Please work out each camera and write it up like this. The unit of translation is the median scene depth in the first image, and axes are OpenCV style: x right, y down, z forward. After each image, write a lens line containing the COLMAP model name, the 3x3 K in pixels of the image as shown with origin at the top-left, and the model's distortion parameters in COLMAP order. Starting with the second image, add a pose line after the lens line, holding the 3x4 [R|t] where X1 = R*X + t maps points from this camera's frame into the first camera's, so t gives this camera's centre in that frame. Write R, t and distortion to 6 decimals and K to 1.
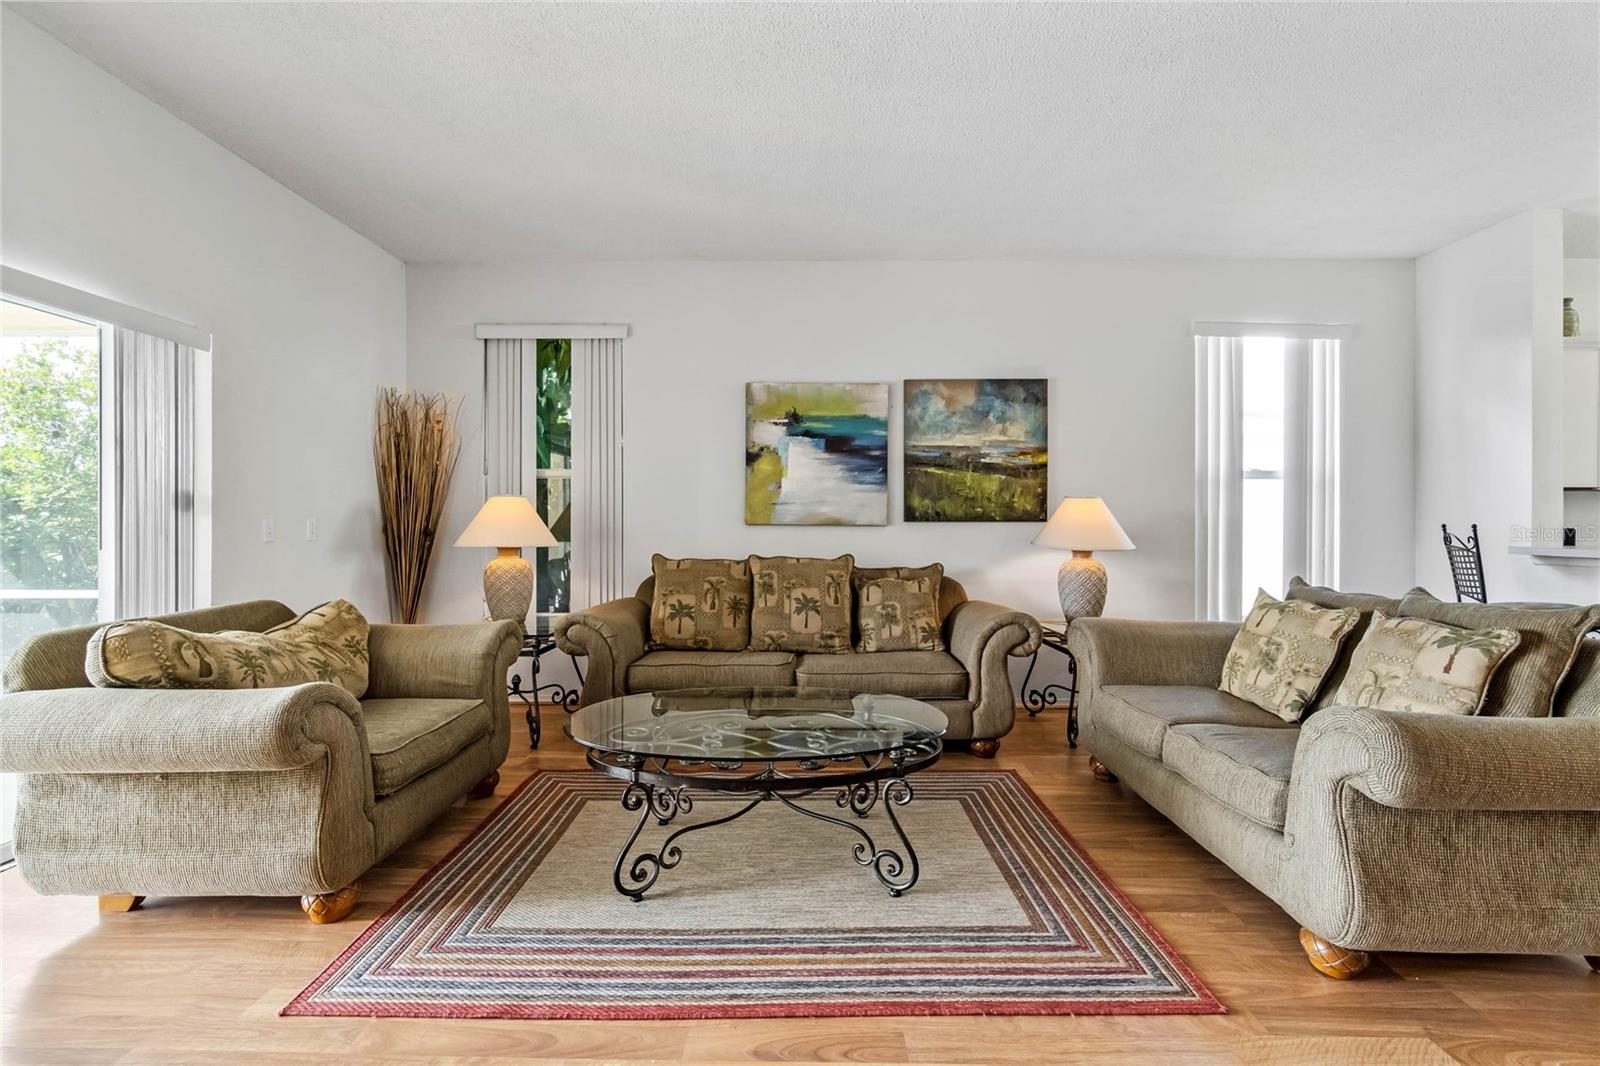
lens RADIAL K [[687.2, 0, 799.0], [0, 687.2, 526.5], [0, 0, 1]] dist [-0.002124, -0.000027]
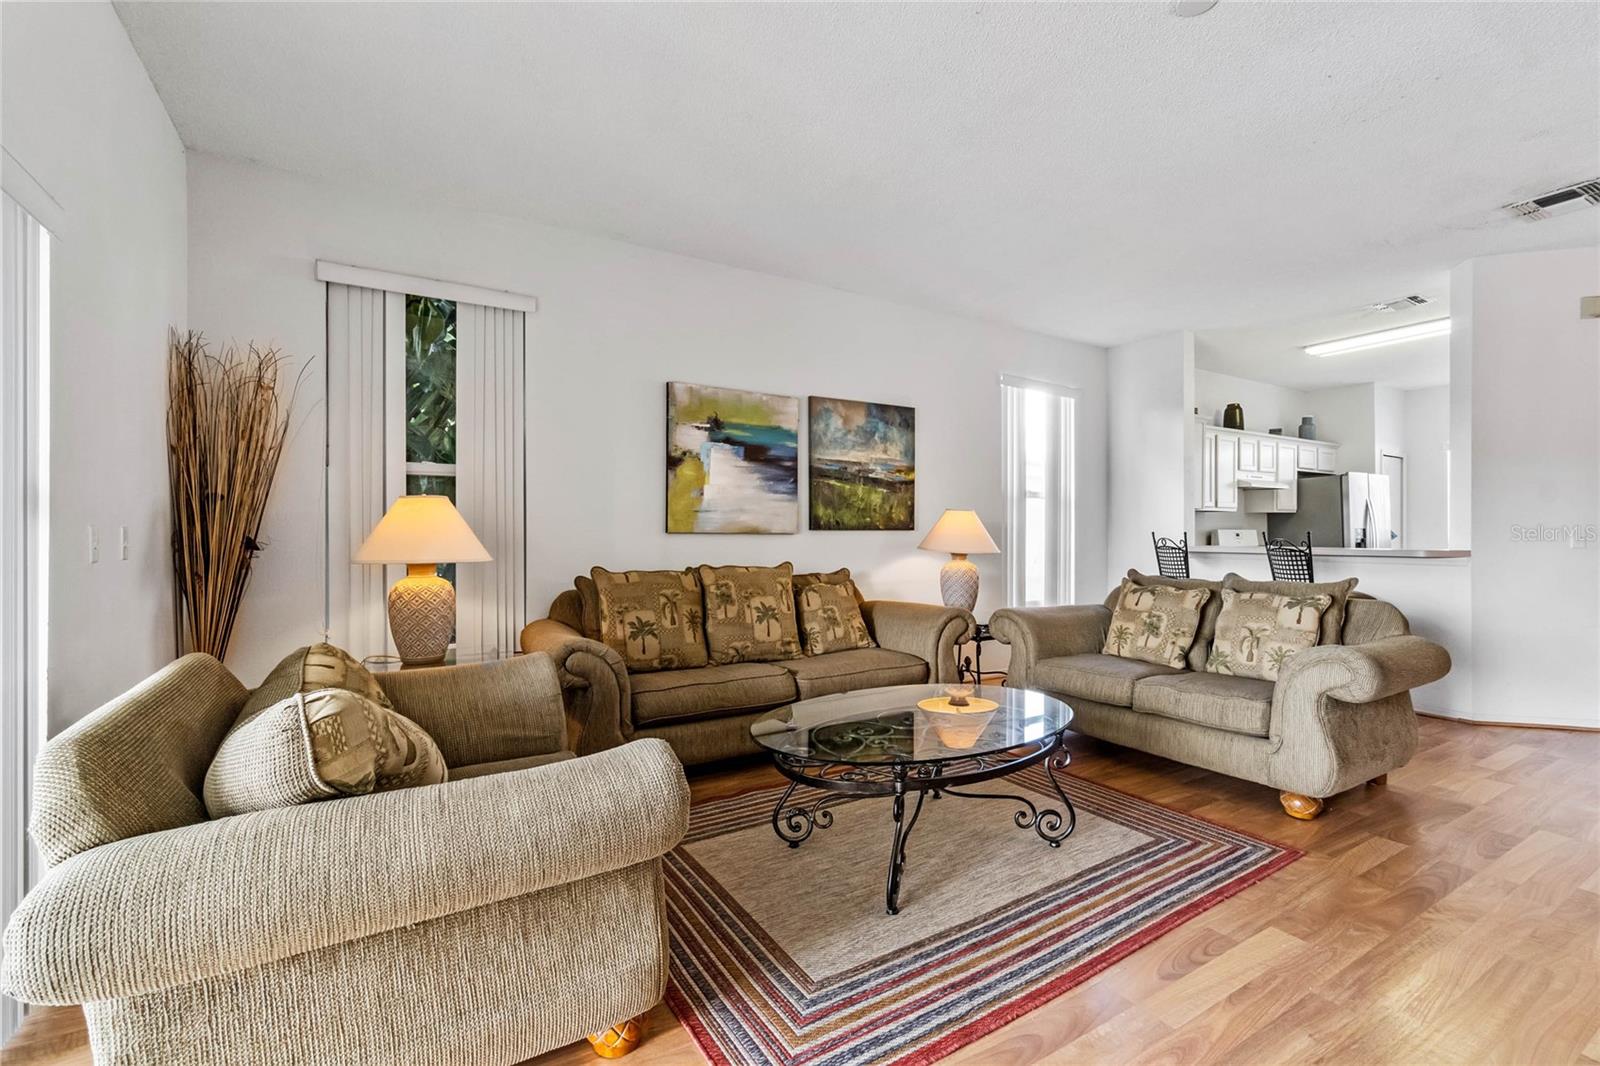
lens RADIAL K [[689.0, 0, 796.8], [0, 689.0, 532.8], [0, 0, 1]] dist [-0.000376, 0.000649]
pose [[0.849288, -0.001512, 0.527927, -0.429833], [0.002728, 0.999995, -0.001524, -0.001239], [-0.527922, 0.002734, 0.849288, 0.111749]]
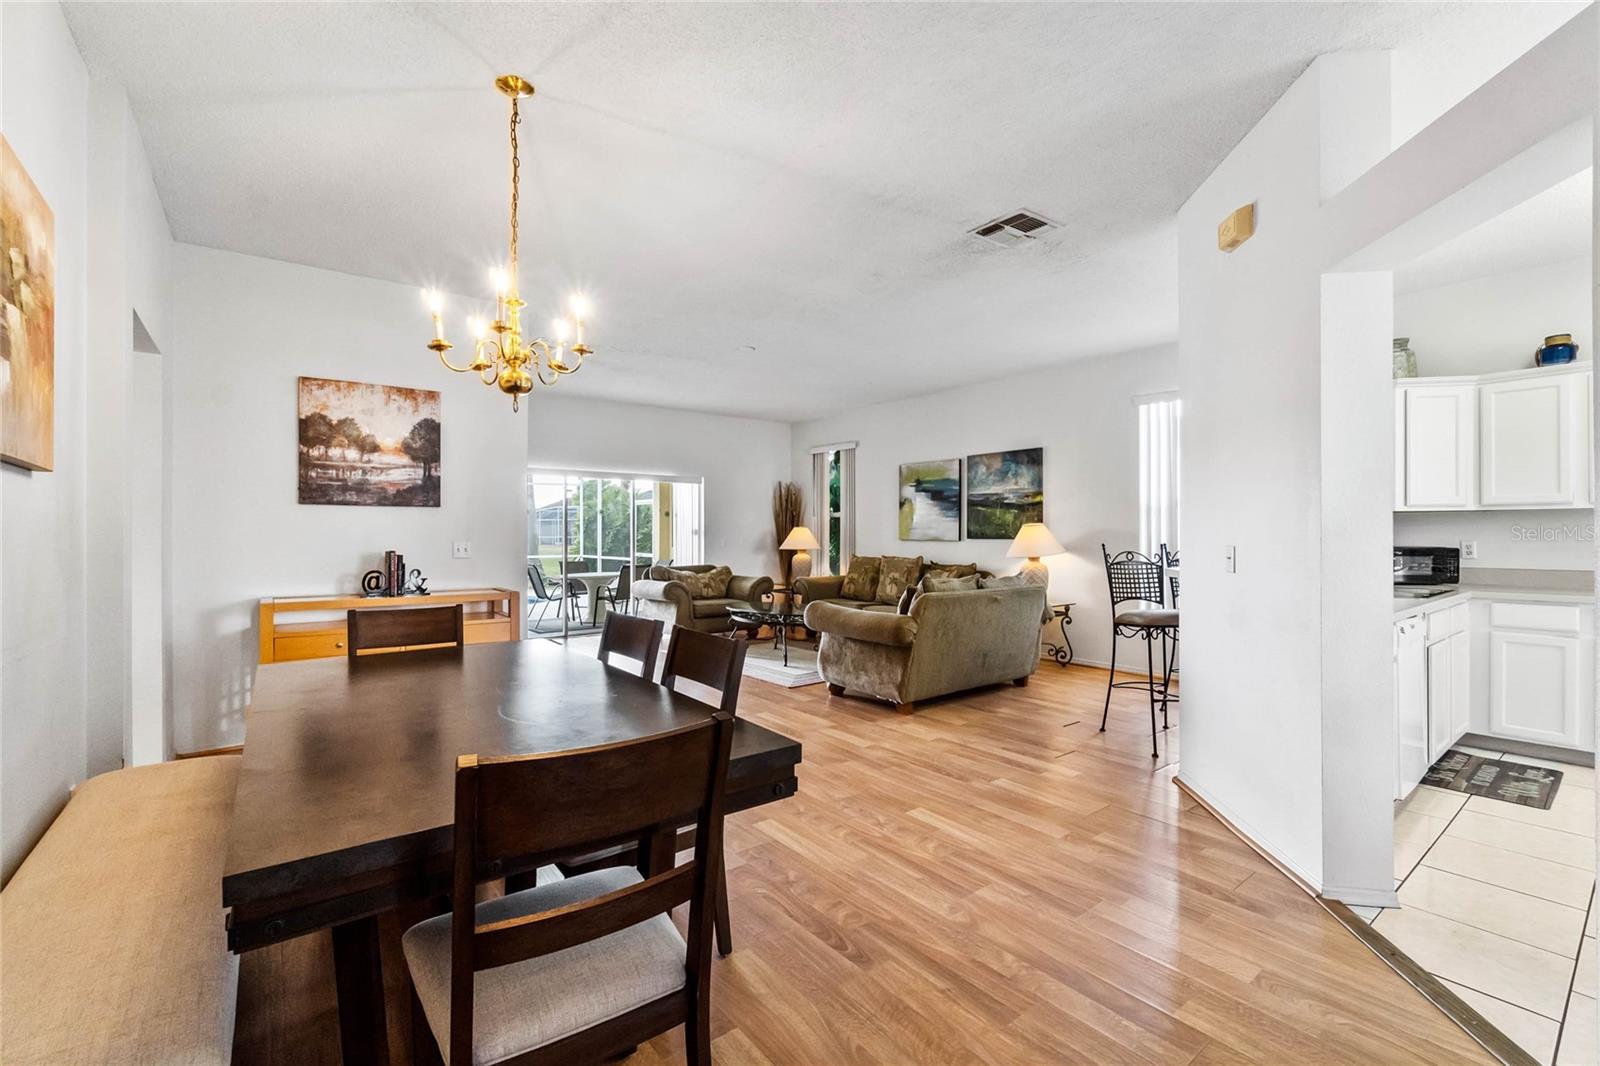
lens RADIAL K [[689.0, 0, 796.8], [0, 689.0, 532.8], [0, 0, 1]] dist [-0.000376, 0.000649]
pose [[0.623422, -0.002764, -0.781881, 1.246922], [-0.000607, 0.999992, -0.004018, -0.014836], [0.781886, 0.002979, 0.623415, -0.409506]]
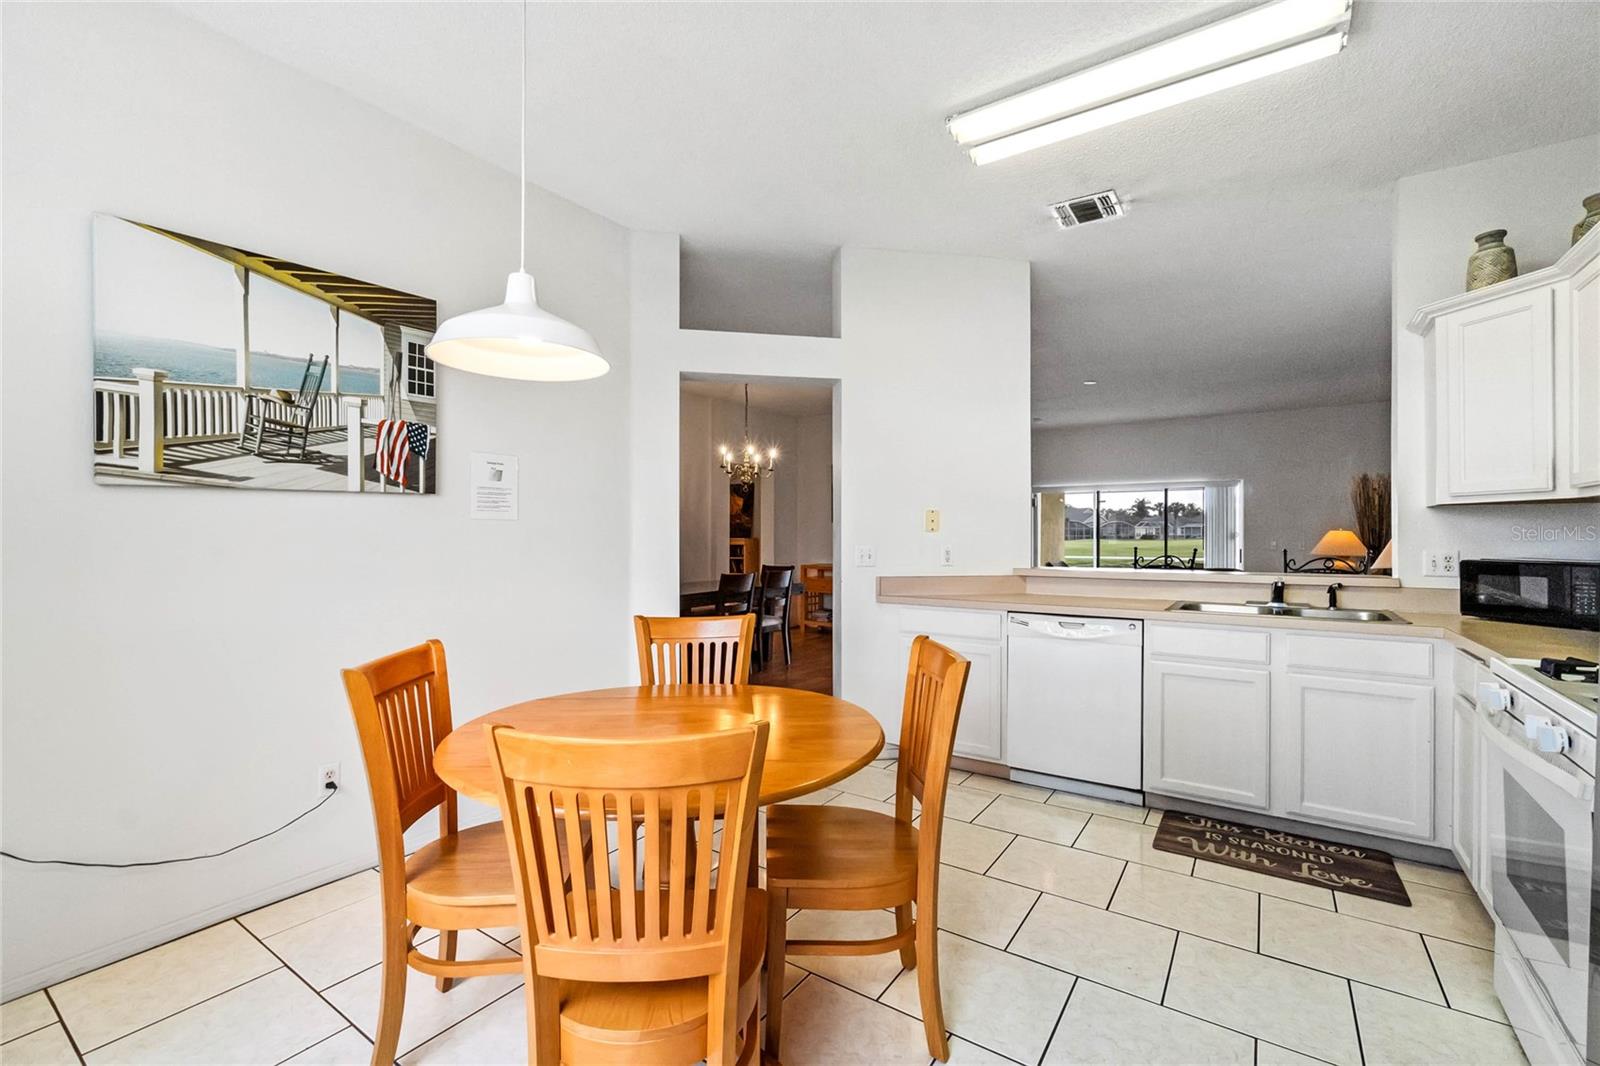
lens RADIAL K [[689.0, 0, 796.8], [0, 689.0, 532.8], [0, 0, 1]] dist [-0.000376, 0.000649]
pose [[-0.556789, -0.007377, -0.830621, 1.884940], [-0.005695, 0.999971, -0.005063, -0.016083], [0.830634, 0.001911, -0.556815, 0.729242]]
